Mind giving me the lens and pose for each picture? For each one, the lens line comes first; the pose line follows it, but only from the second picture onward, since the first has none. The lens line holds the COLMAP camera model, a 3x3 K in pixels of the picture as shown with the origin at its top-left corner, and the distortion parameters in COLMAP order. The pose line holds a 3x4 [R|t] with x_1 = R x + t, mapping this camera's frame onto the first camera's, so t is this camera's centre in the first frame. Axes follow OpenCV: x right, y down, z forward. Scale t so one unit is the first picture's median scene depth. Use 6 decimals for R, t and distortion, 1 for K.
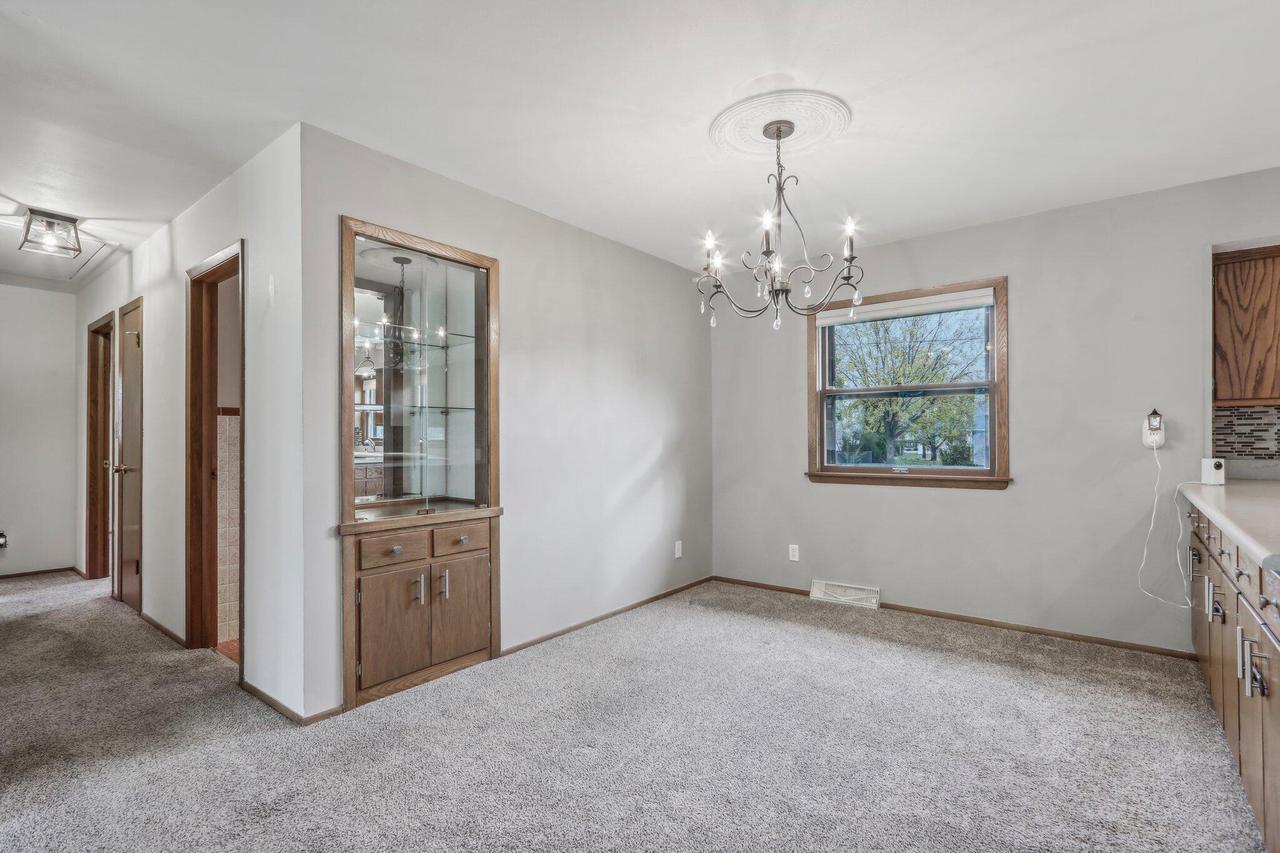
lens RADIAL K [[603.4, 0, 625.1], [0, 603.4, 433.5], [0, 0, 1]] dist [-0.012605, 0.003446]
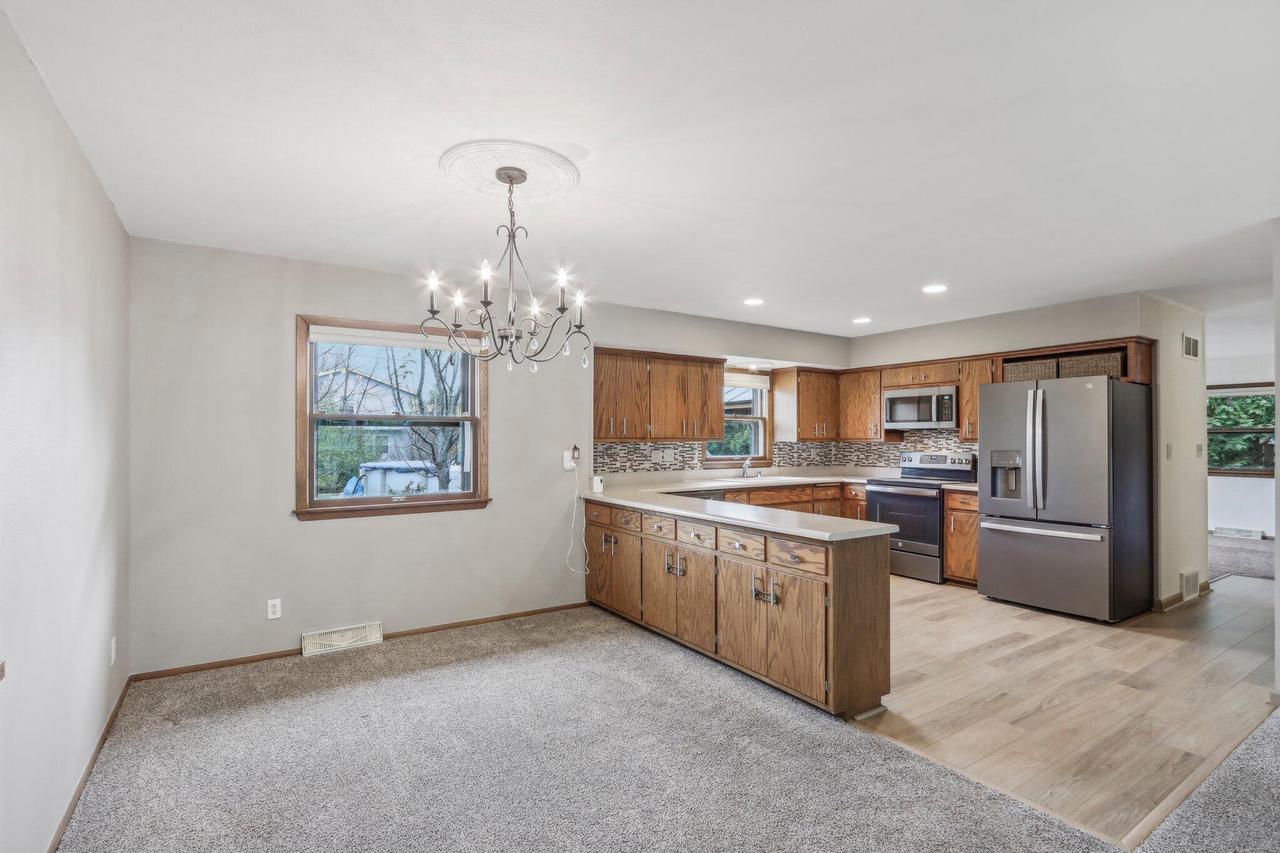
lens RADIAL K [[603.4, 0, 620.1], [0, 603.4, 432.4], [0, 0, 1]] dist [-0.012605, 0.003446]
pose [[0.315638, 0.012412, 0.948798, -0.498135], [-0.007326, 0.999917, -0.010643, -0.055211], [-0.948851, -0.003592, 0.315703, 0.404870]]
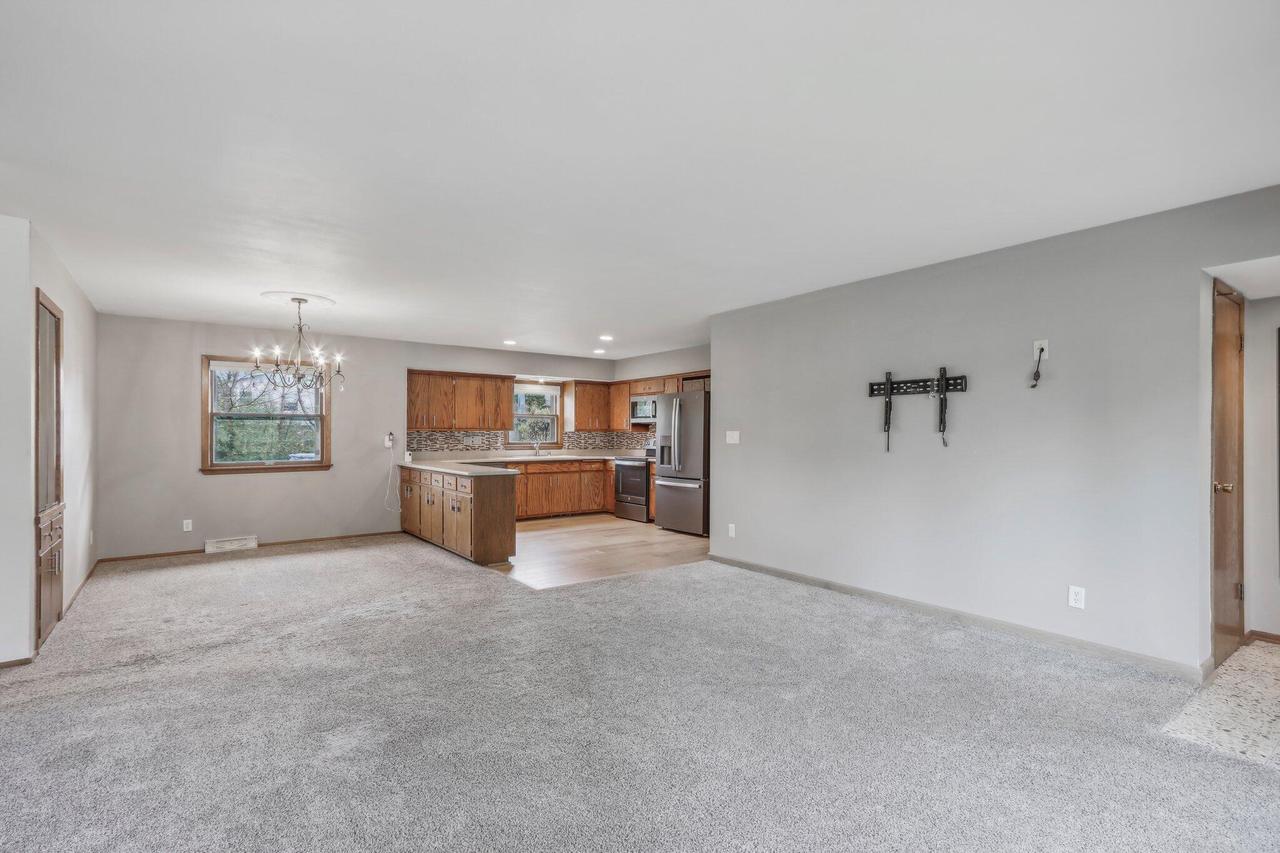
lens RADIAL K [[603.4, 0, 637.2], [0, 603.4, 428.8], [0, 0, 1]] dist [-0.012605, 0.003446]
pose [[0.227161, 0.010990, 0.973795, -1.206231], [-0.008094, 0.999923, -0.009397, -0.036985], [-0.973824, -0.005747, 0.227232, -0.497957]]
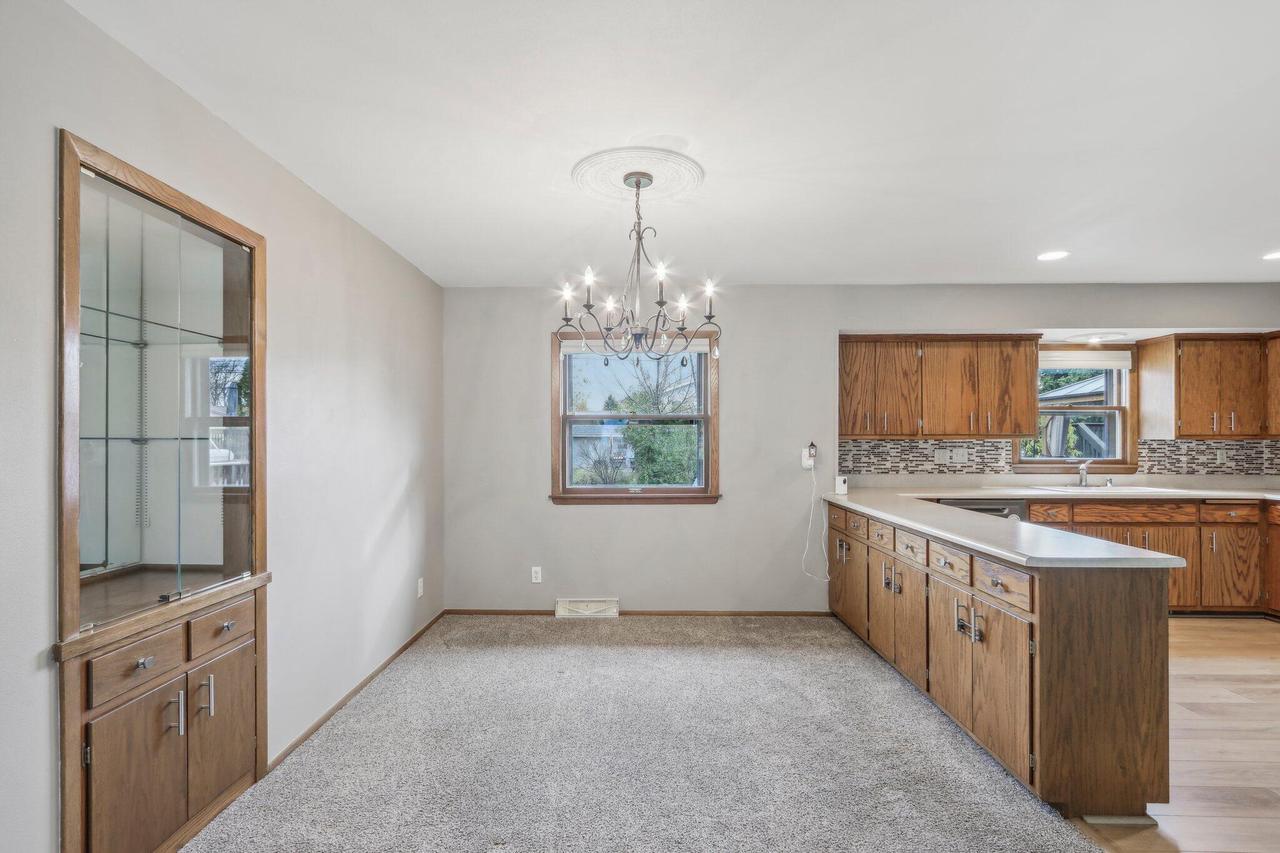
lens RADIAL K [[603.4, 0, 623.1], [0, 603.4, 437.4], [0, 0, 1]] dist [-0.012605, 0.003446]
pose [[0.792667, 0.004915, 0.609635, -0.315014], [-0.004478, 0.999987, -0.002240, -0.044785], [-0.609639, -0.000955, 0.792679, 0.147309]]
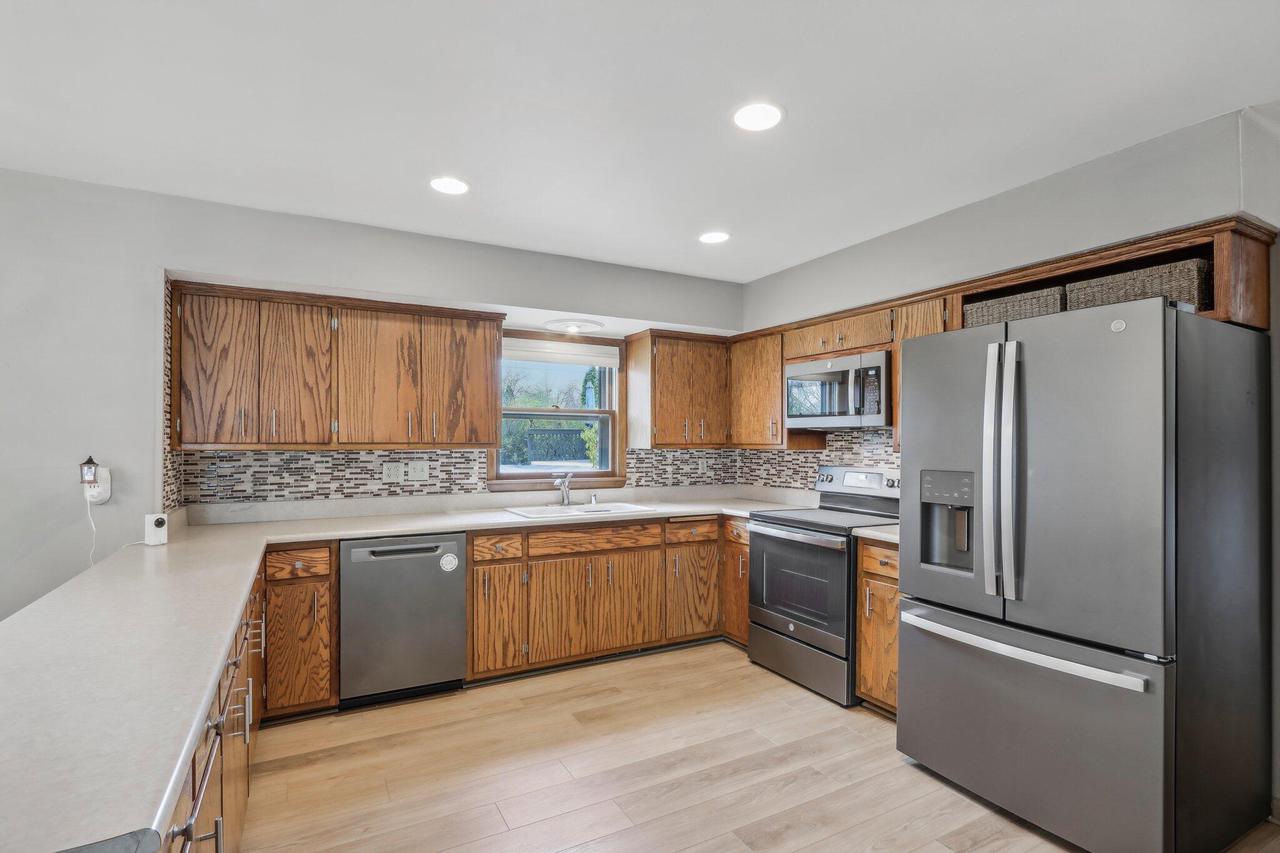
lens RADIAL K [[603.4, 0, 621.3], [0, 603.4, 435.4], [0, 0, 1]] dist [-0.012605, 0.003446]
pose [[0.387958, 0.011246, 0.921609, 0.414863], [-0.008494, 0.999927, -0.008626, -0.066251], [-0.921638, -0.004482, 0.388025, 0.038856]]
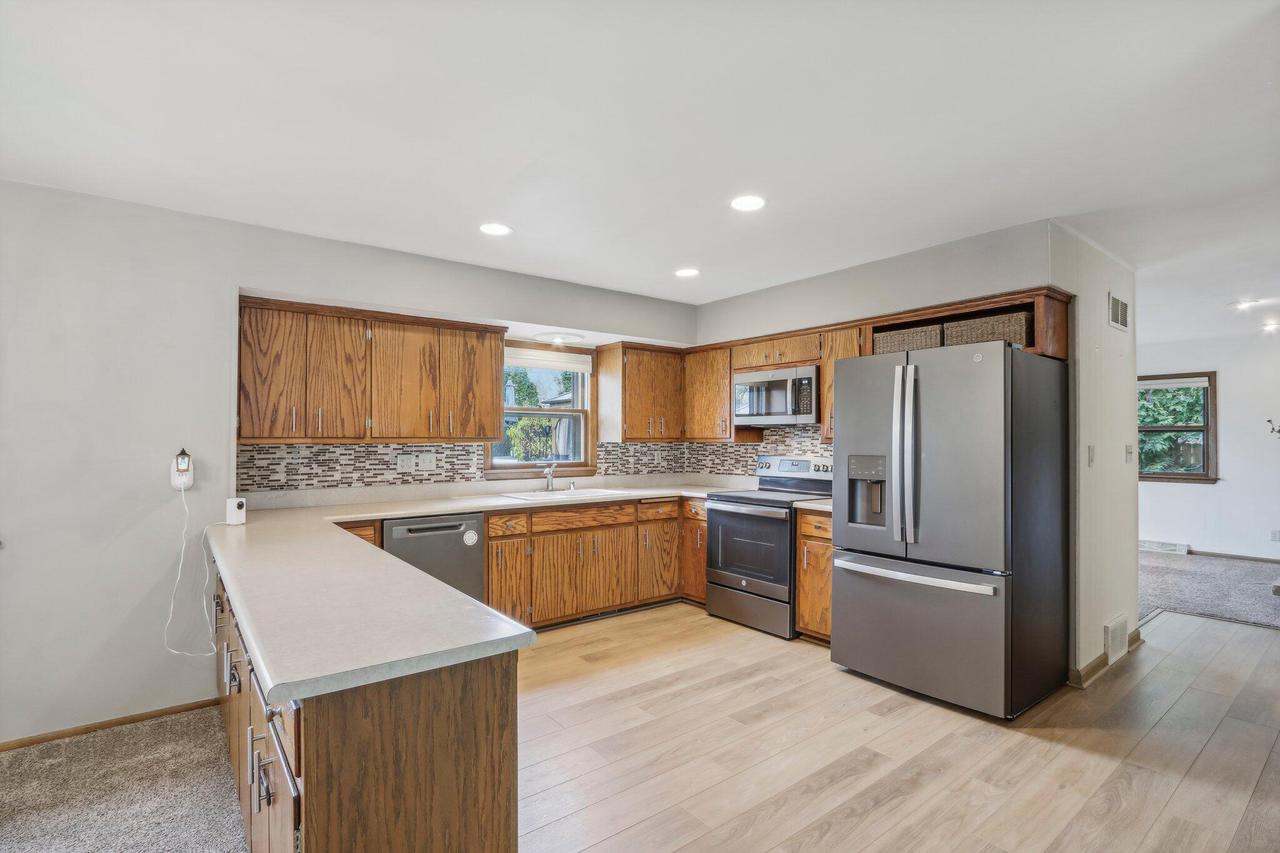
lens RADIAL K [[603.4, 0, 618.2], [0, 603.4, 434.7], [0, 0, 1]] dist [-0.012605, 0.003446]
pose [[0.238175, 0.007749, 0.971191, 0.143501], [-0.006416, 0.999959, -0.006405, -0.059003], [-0.971201, -0.004706, 0.238215, 0.126263]]
